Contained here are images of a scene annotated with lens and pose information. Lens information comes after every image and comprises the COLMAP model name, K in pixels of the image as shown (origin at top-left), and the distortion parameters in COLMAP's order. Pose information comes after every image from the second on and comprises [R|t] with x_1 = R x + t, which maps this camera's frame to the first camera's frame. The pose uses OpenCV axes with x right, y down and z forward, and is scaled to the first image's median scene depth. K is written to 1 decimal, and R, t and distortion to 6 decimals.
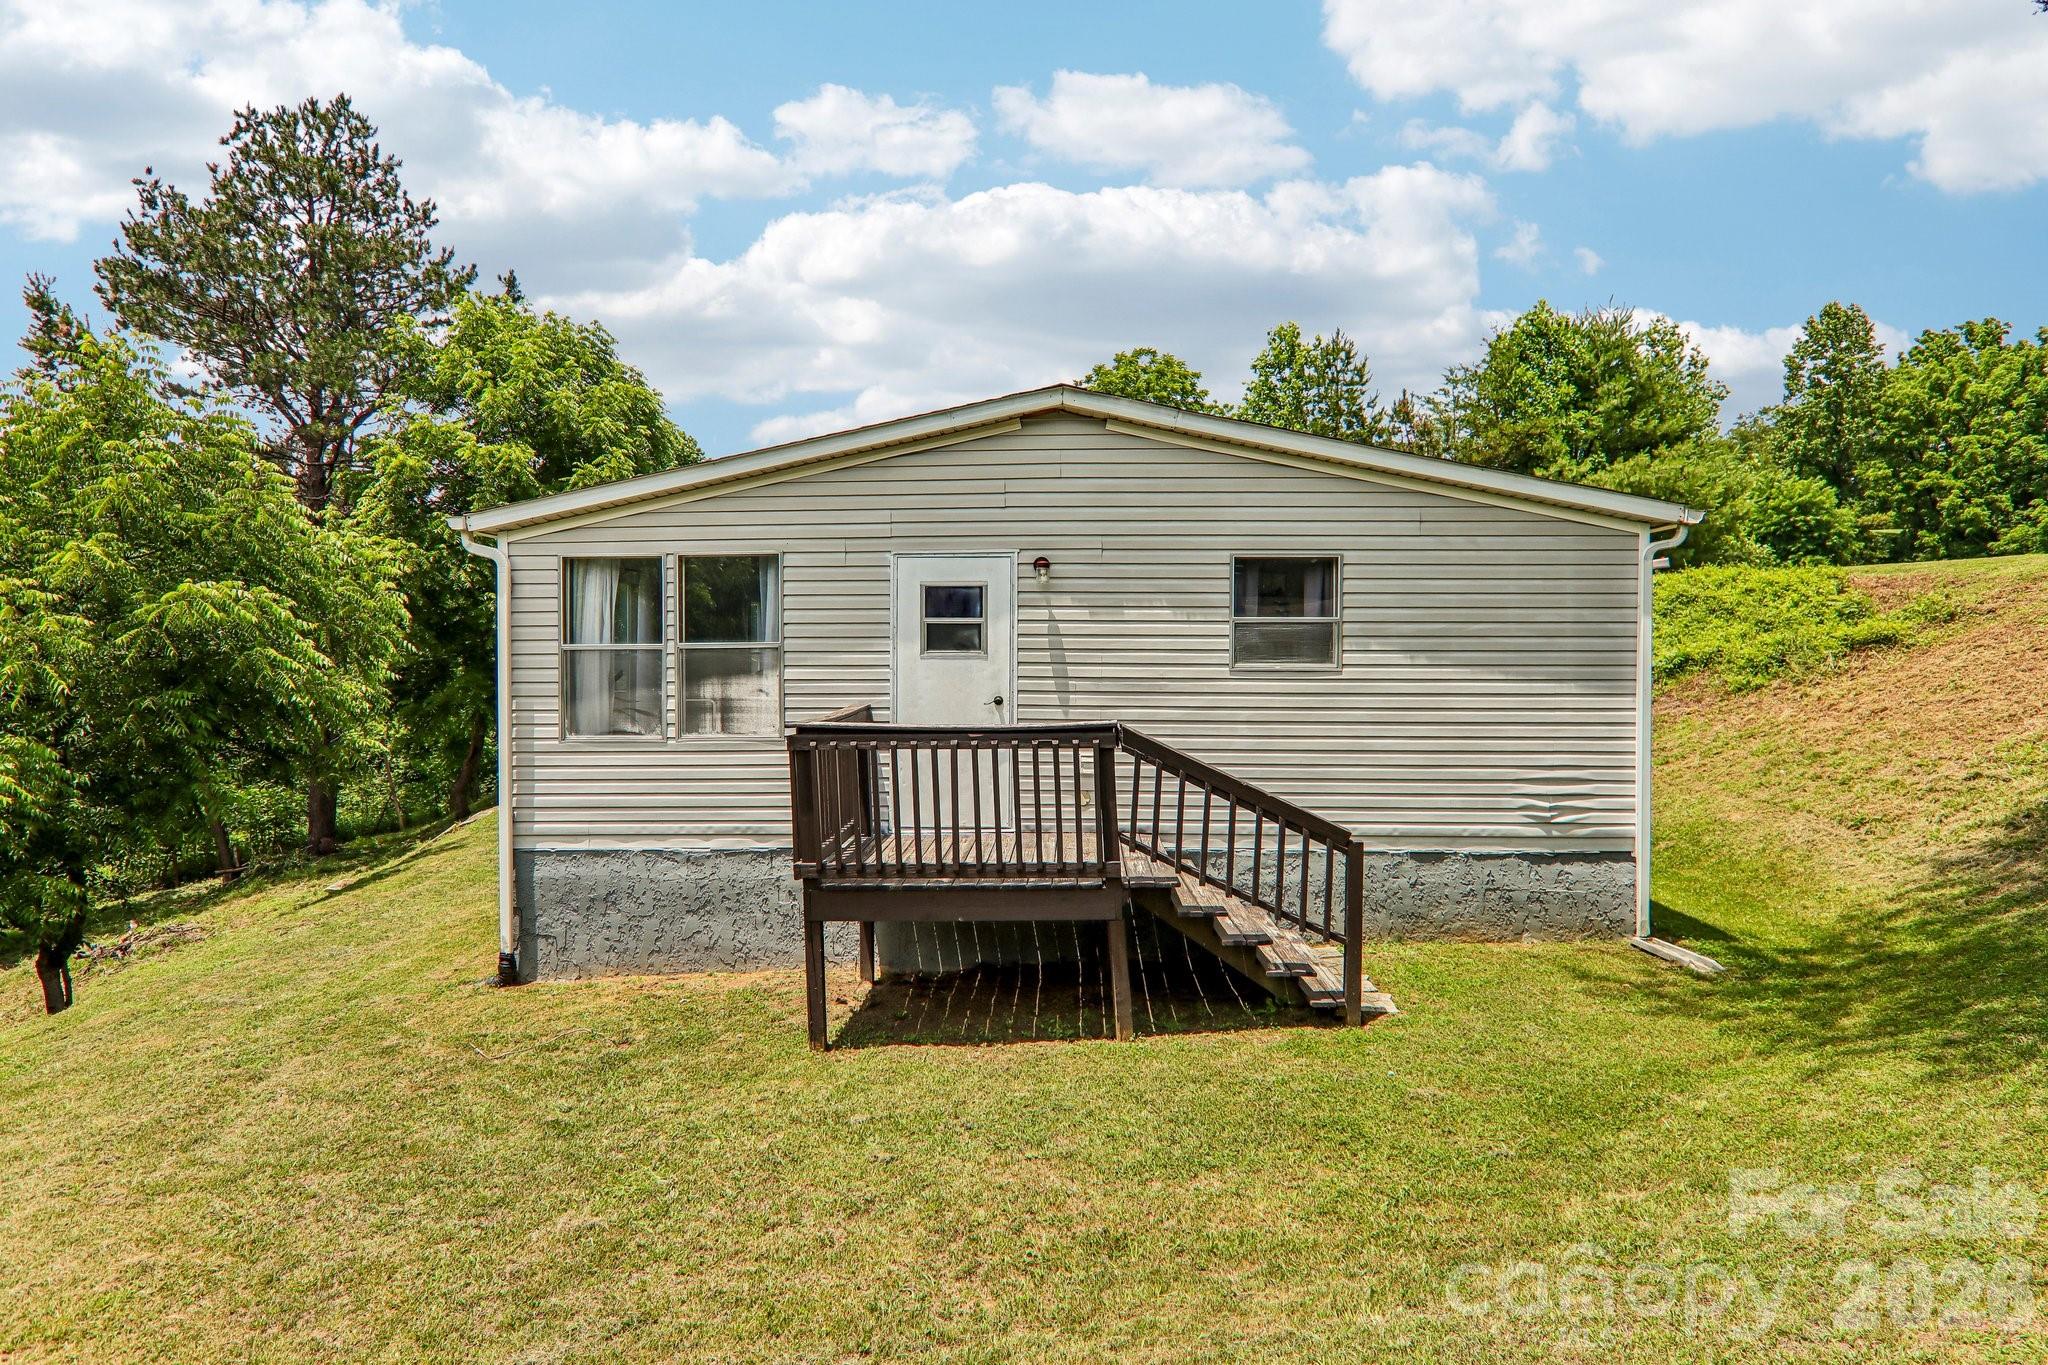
lens RADIAL K [[1242.7, 0, 1022.9], [0, 1242.7, 660.2], [0, 0, 1]] dist [0.004591, -0.020635]
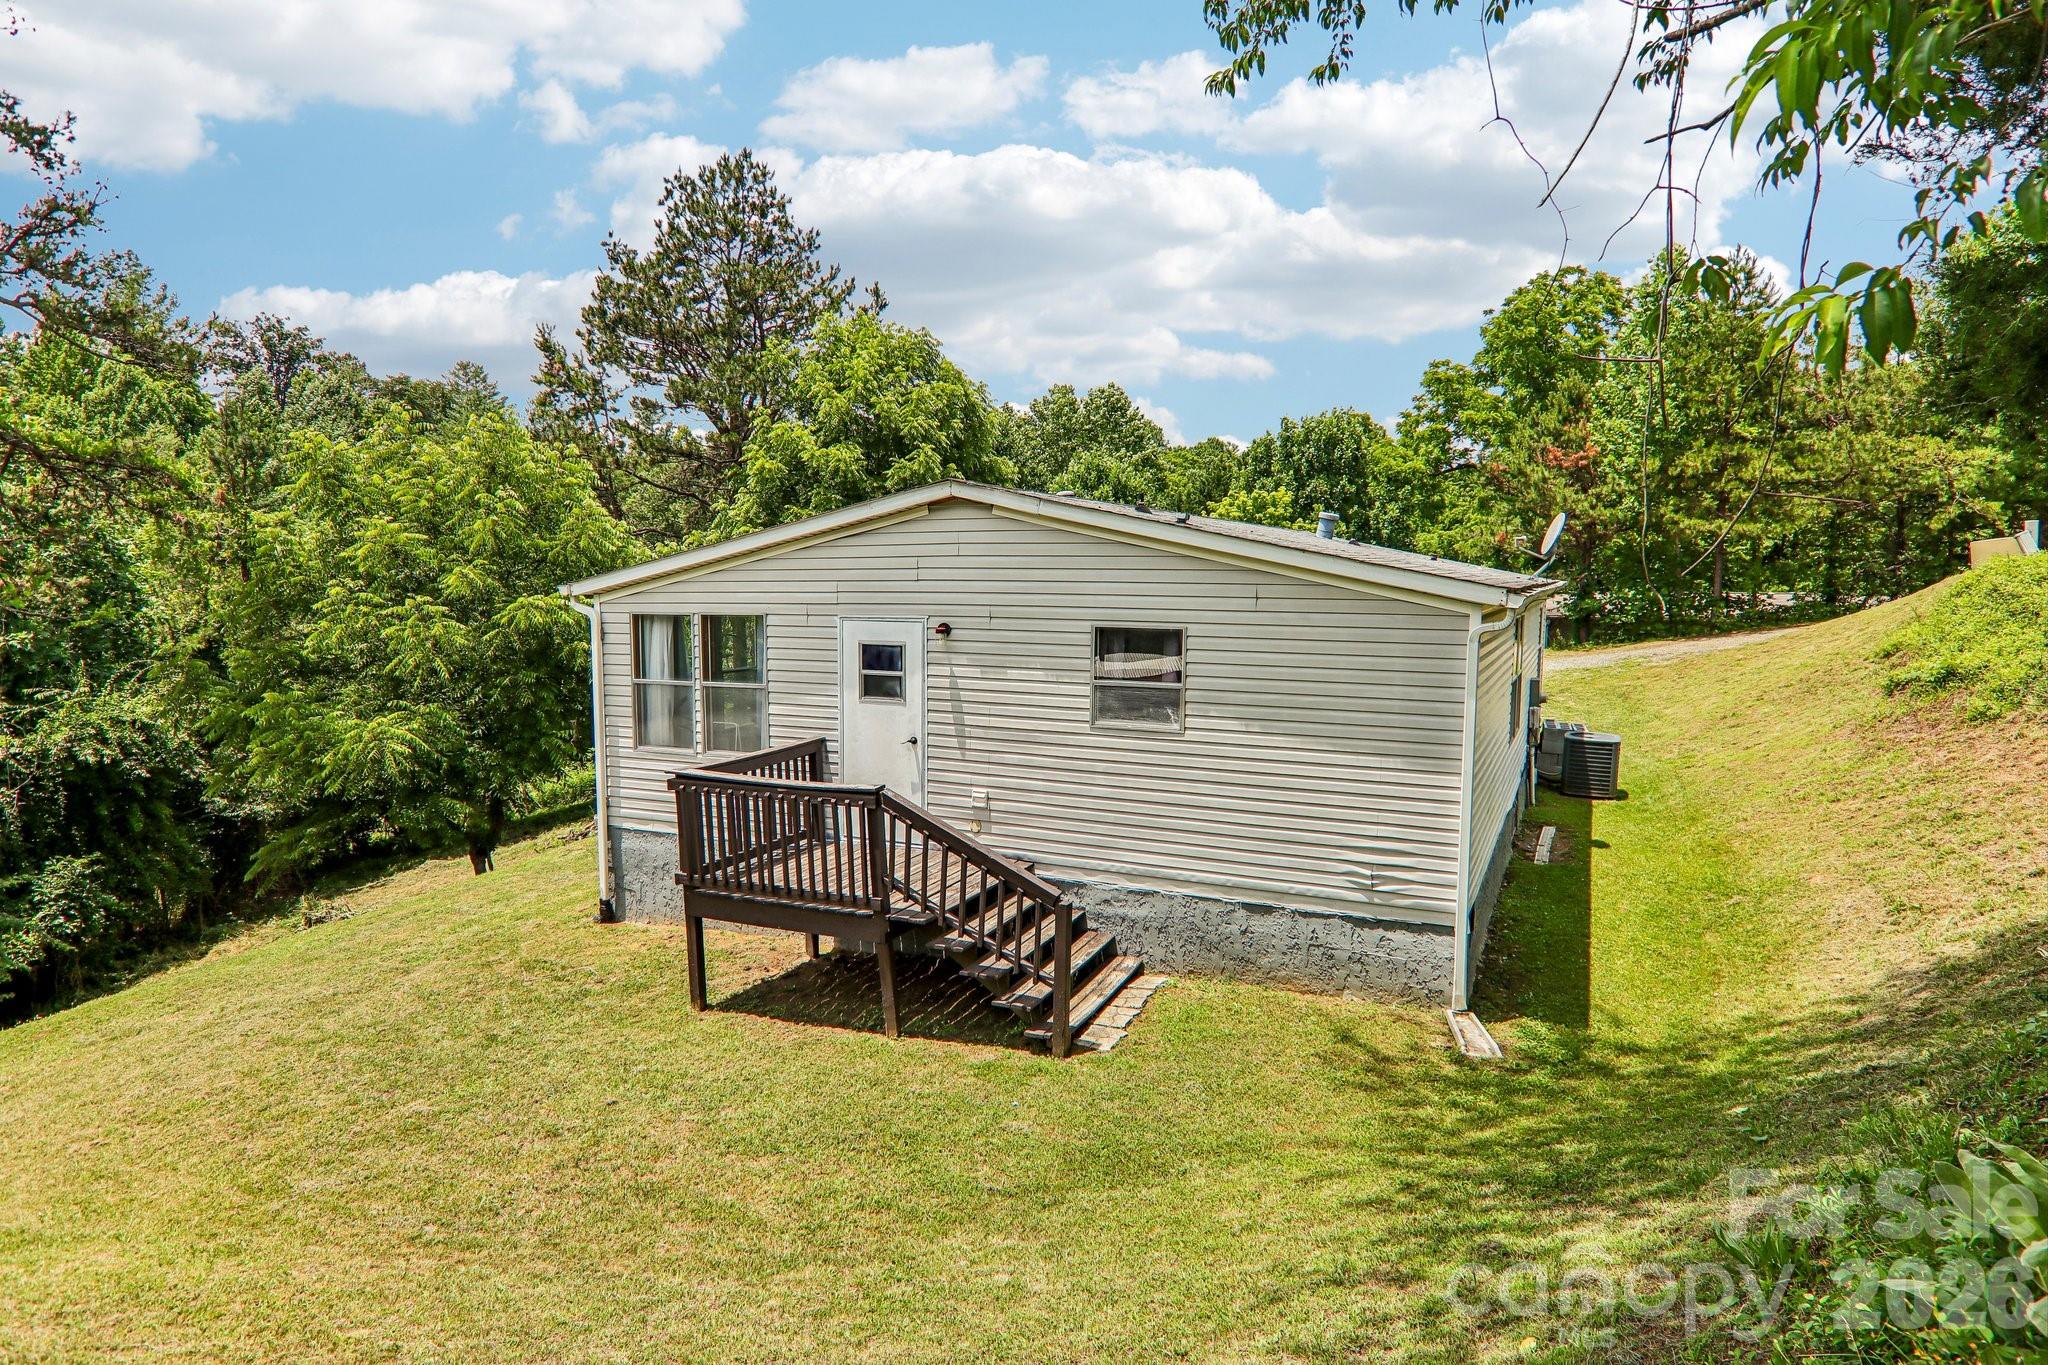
lens RADIAL K [[1203.2, 0, 1024.0], [0, 1203.2, 682.5], [0, 0, 1]] dist [0.003828, -0.017480]
pose [[0.916638, 0.039977, -0.397715, 0.539942], [-0.003731, 0.995798, 0.091496, -0.130763], [0.399702, -0.082384, 0.912936, -0.021164]]
